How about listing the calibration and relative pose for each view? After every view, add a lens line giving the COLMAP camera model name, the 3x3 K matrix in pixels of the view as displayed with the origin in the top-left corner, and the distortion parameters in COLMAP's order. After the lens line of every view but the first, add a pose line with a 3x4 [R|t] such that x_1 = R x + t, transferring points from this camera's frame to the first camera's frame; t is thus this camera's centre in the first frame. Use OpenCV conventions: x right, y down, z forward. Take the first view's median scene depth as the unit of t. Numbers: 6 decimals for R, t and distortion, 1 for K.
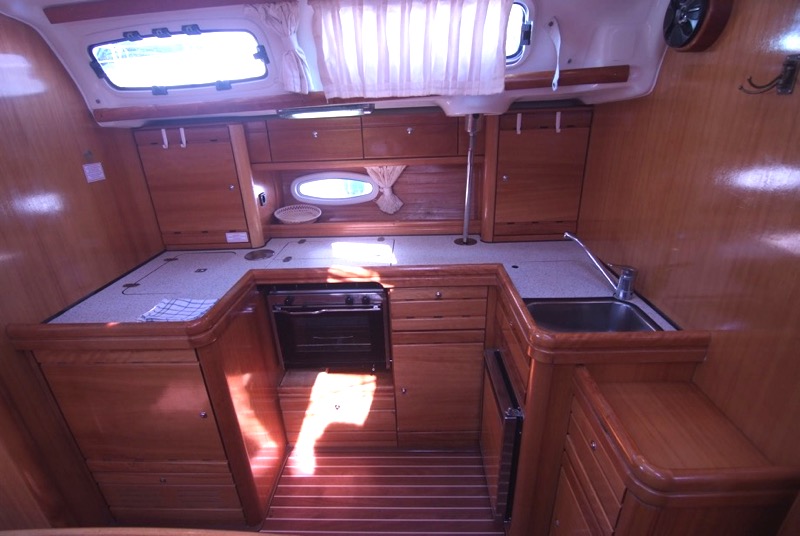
lens RADIAL K [[395.1, 0, 397.7], [0, 395.1, 271.0], [0, 0, 1]] dist [-0.010420, -0.007841]
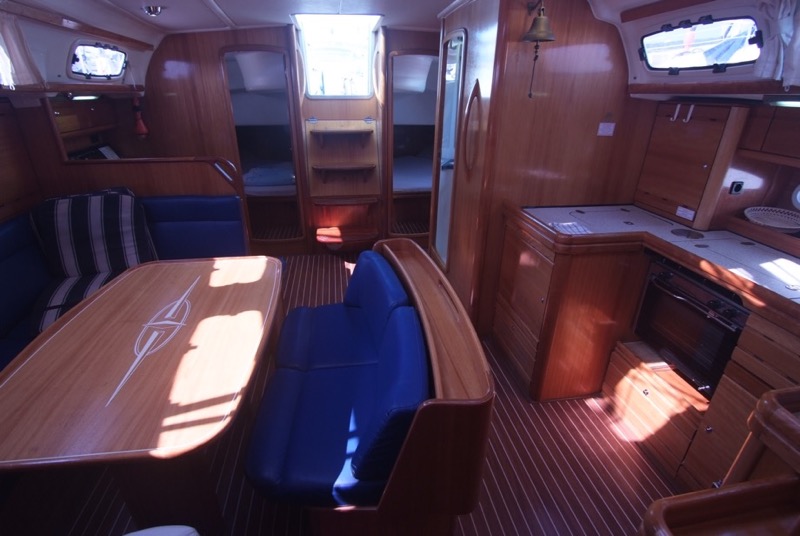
lens RADIAL K [[395.1, 0, 397.7], [0, 395.1, 271.0], [0, 0, 1]] dist [-0.010420, -0.007841]
pose [[0.184577, 0.451909, -0.872760, 0.542335], [-0.399545, 0.845828, 0.353466, -0.022322], [0.897939, 0.283466, 0.336679, 0.001281]]
